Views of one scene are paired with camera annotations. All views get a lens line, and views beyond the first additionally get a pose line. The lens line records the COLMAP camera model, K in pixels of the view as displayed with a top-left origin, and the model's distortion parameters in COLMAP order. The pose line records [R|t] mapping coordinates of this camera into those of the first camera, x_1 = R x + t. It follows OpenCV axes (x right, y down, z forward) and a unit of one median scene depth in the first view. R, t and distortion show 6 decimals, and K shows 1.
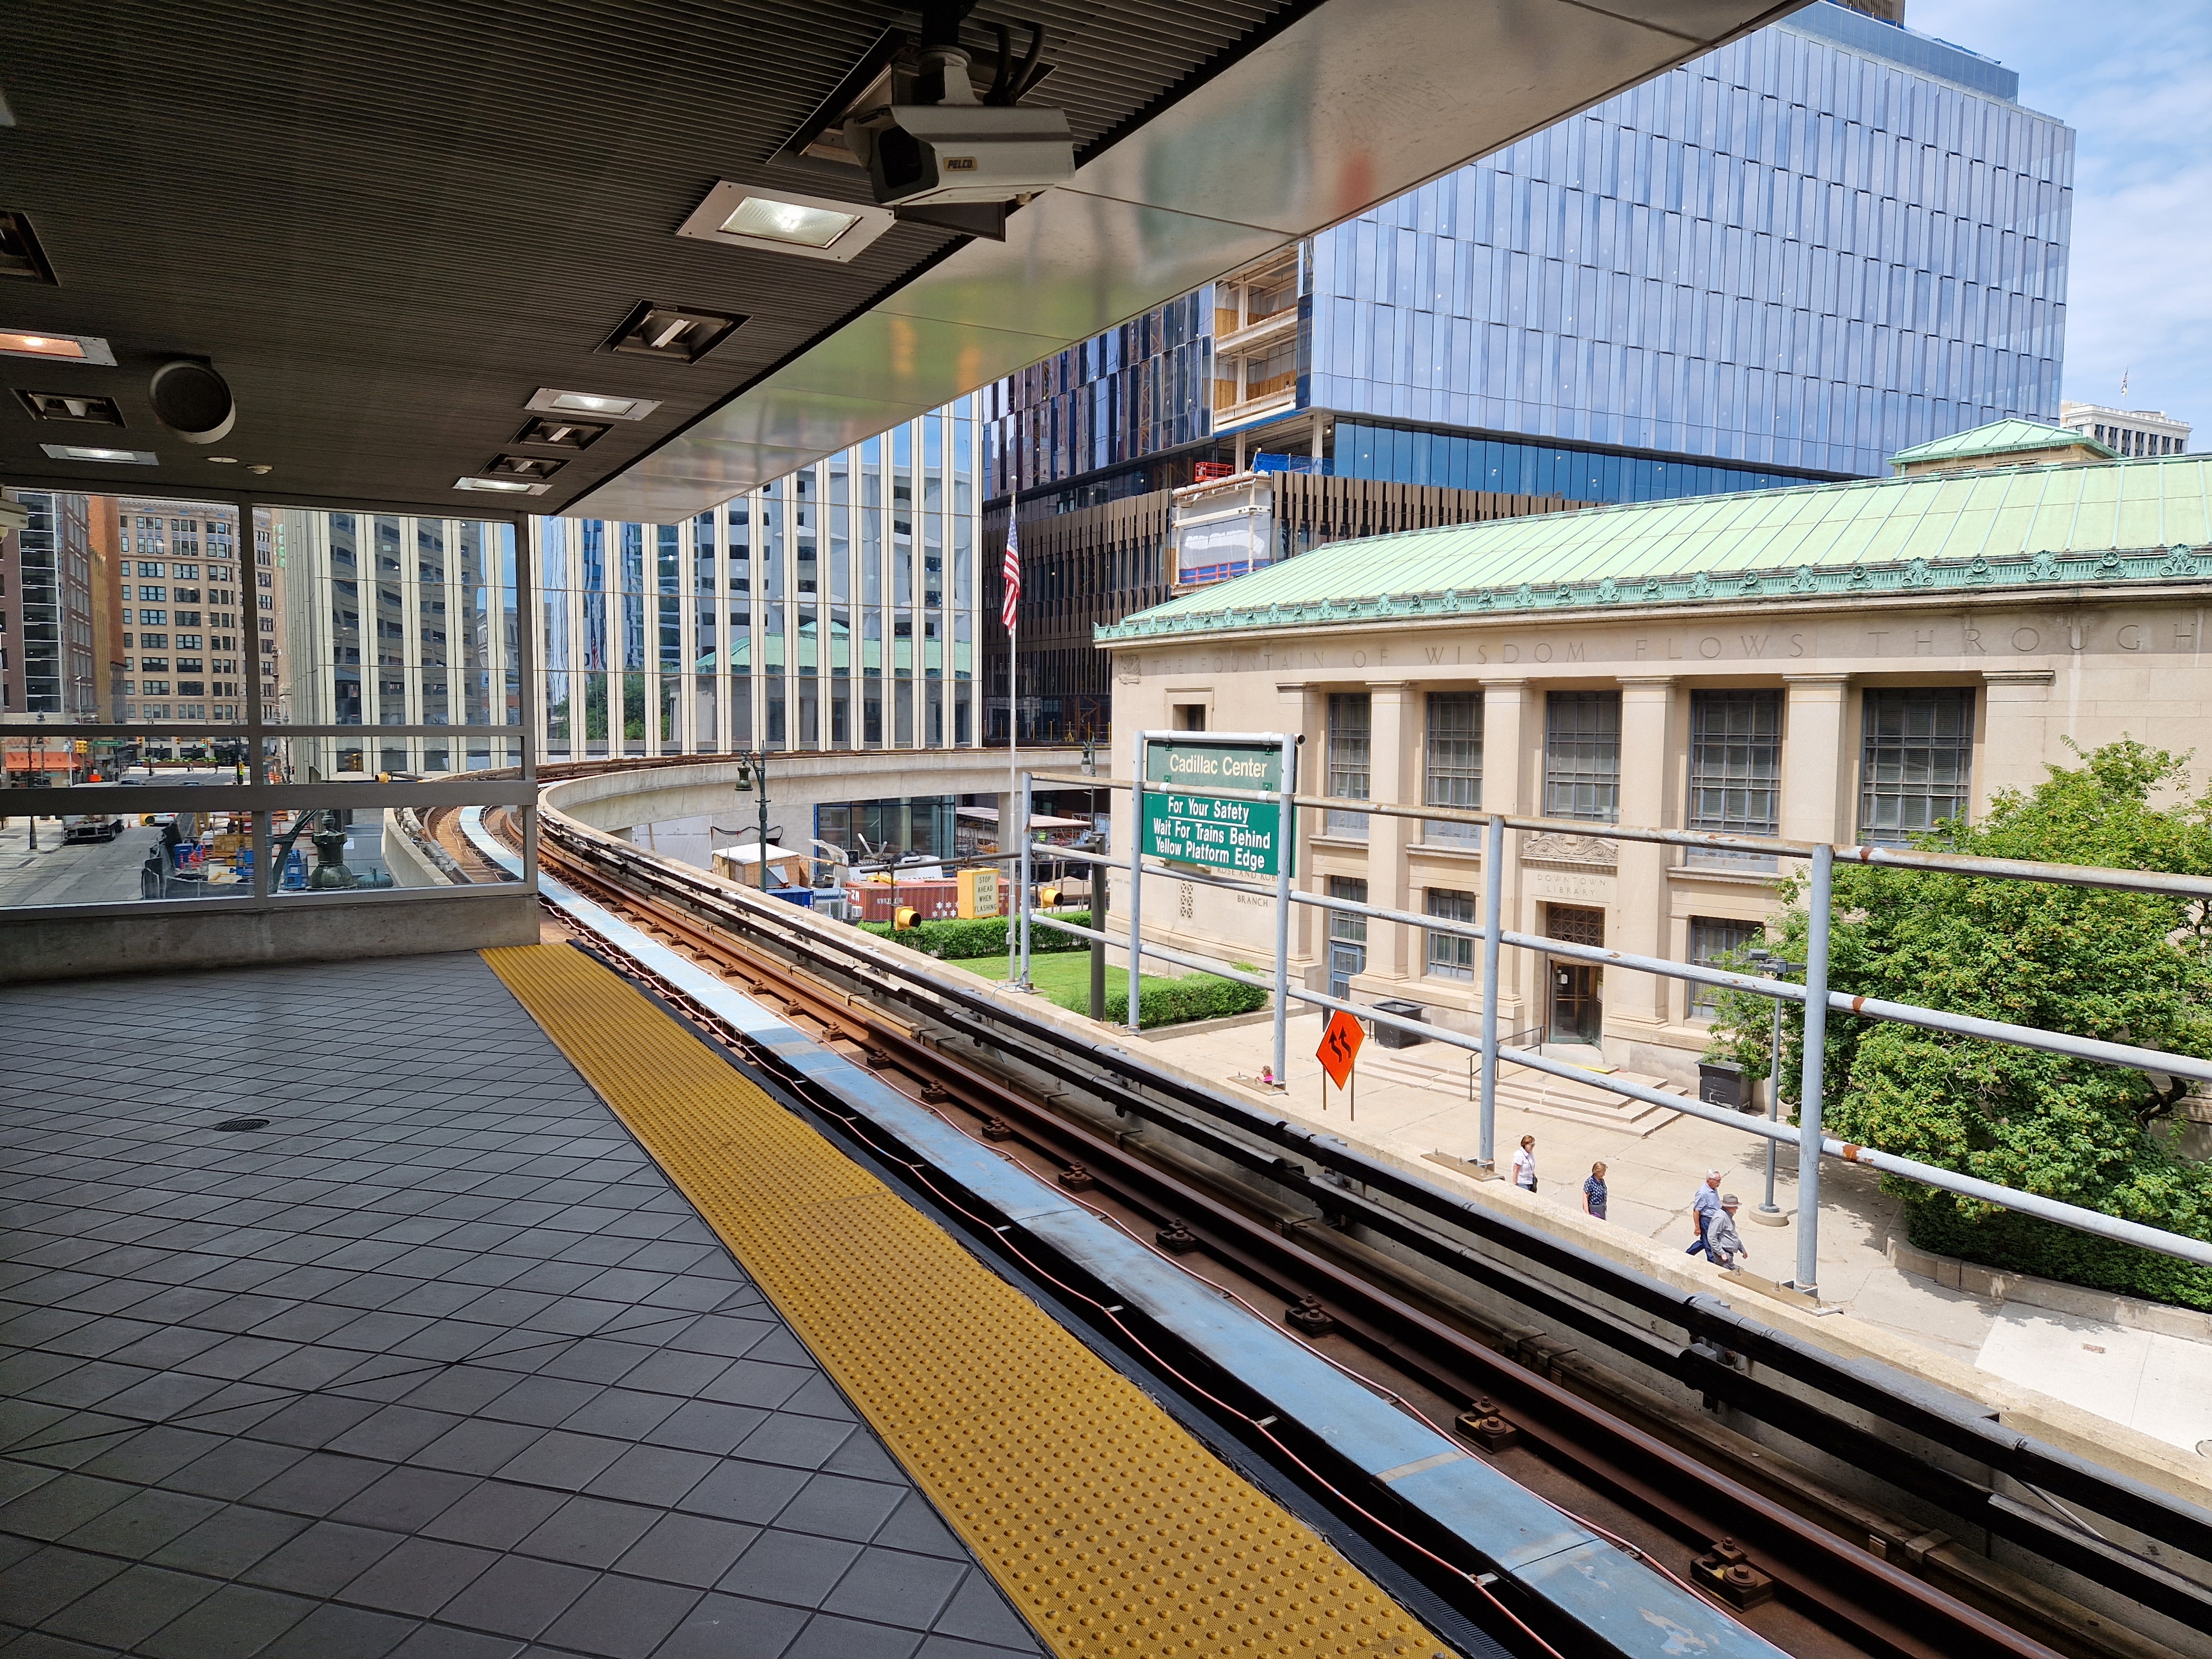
lens RADIAL K [[1465.5, 0, 1108.6], [0, 1465.5, 838.0], [0, 0, 1]] dist [0.003857, 0.002068]
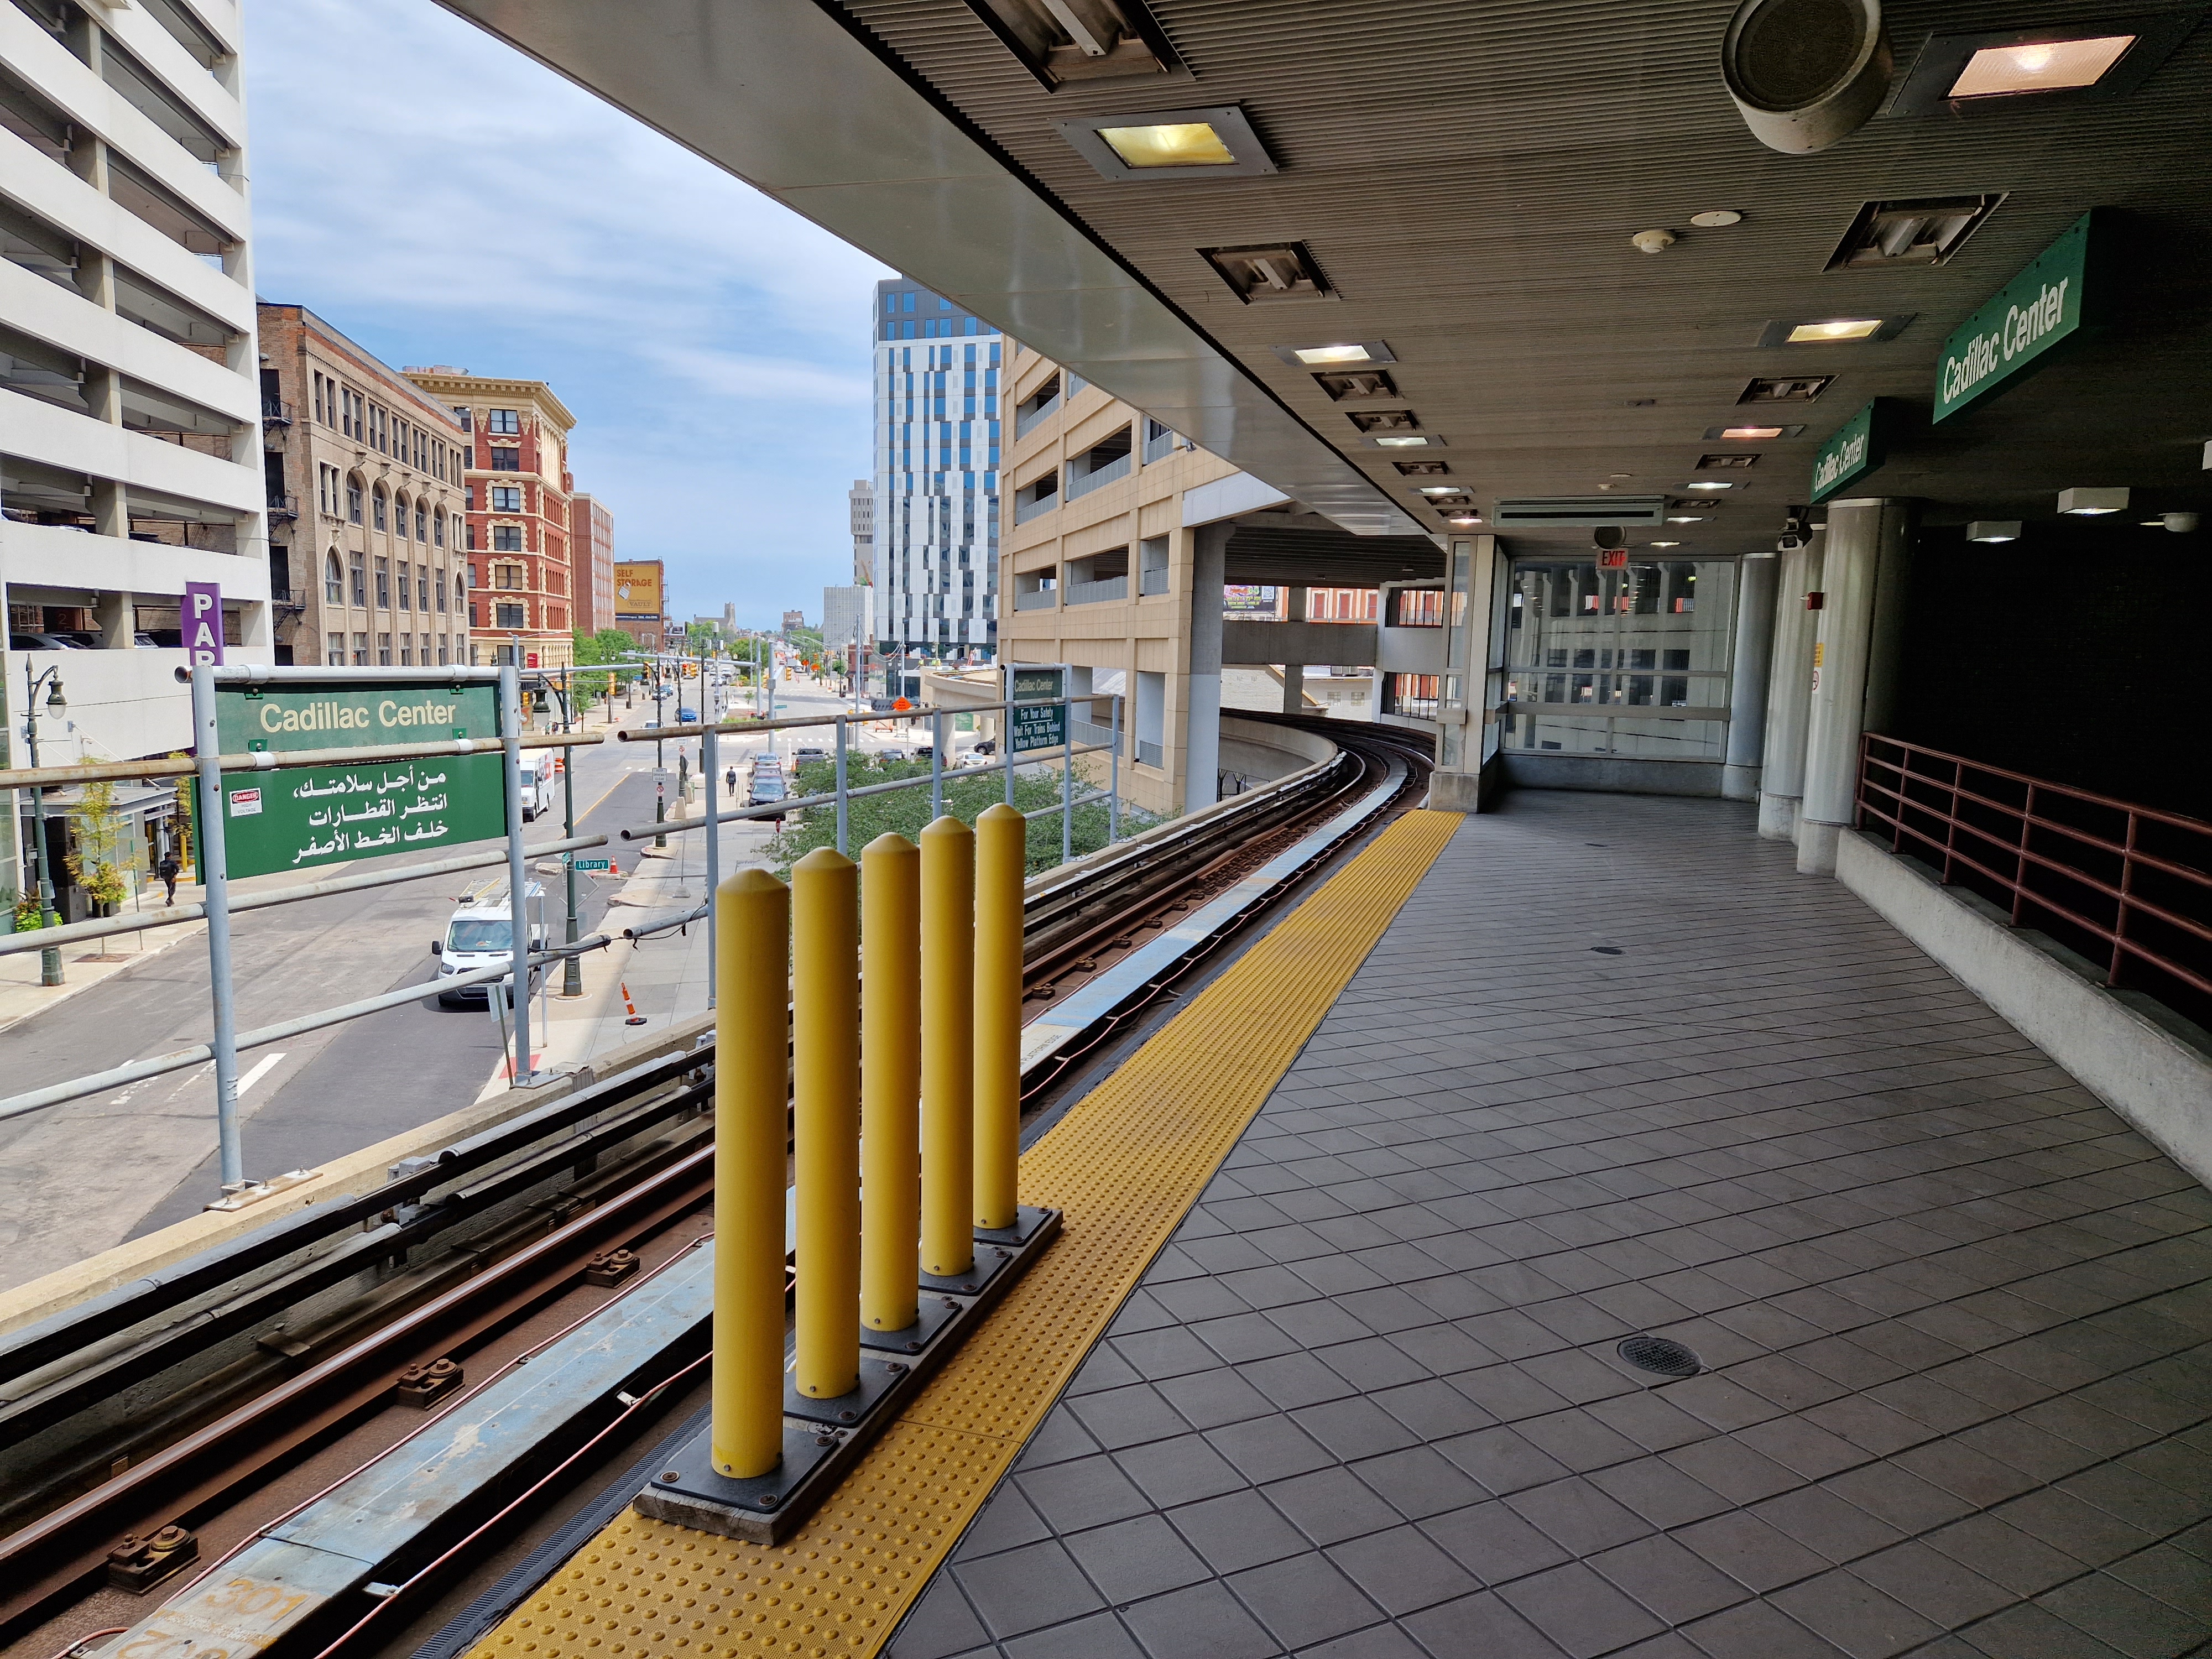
lens RADIAL K [[1465.5, 0, 1107.8], [0, 1465.5, 829.5], [0, 0, 1]] dist [0.003857, 0.002068]
pose [[-0.690625, -0.102565, 0.715903, -0.678810], [0.040572, 0.982839, 0.179947, -0.107458], [-0.722074, 0.153321, -0.674612, 1.229976]]
